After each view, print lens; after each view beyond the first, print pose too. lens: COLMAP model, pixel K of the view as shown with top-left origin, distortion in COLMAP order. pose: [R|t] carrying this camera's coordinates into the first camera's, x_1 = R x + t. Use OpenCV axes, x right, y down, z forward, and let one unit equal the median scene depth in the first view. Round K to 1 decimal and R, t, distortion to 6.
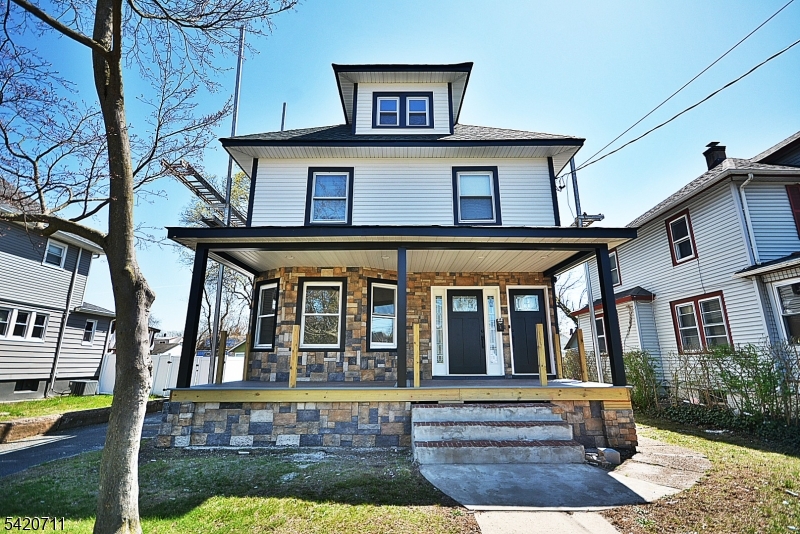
lens RADIAL K [[409.7, 0, 404.8], [0, 409.7, 273.1], [0, 0, 1]] dist [0.004000, -0.000602]
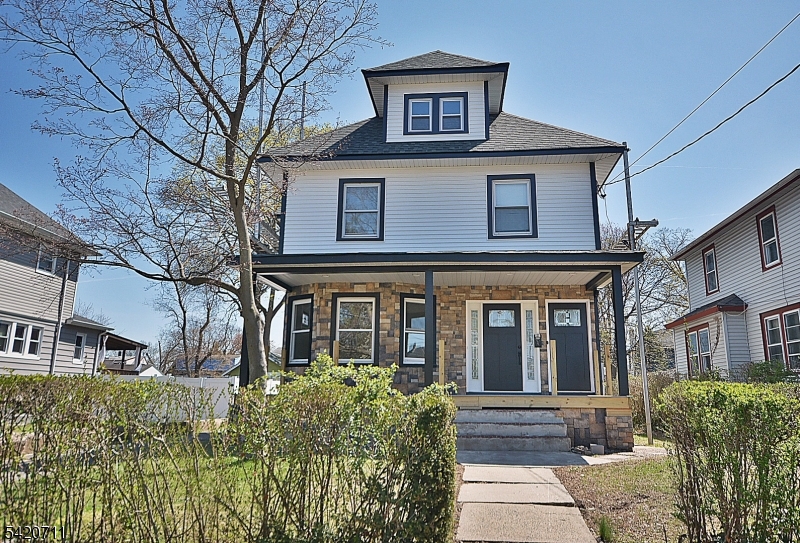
lens RADIAL K [[590.2, 0, 400.0], [0, 590.2, 271.5], [0, 0, 1]] dist [0.028450, 0.002147]
pose [[0.994608, -0.010629, -0.103157, 0.053368], [0.011889, 0.999862, 0.011602, -0.053628], [0.103020, -0.012765, 0.994597, -0.396977]]
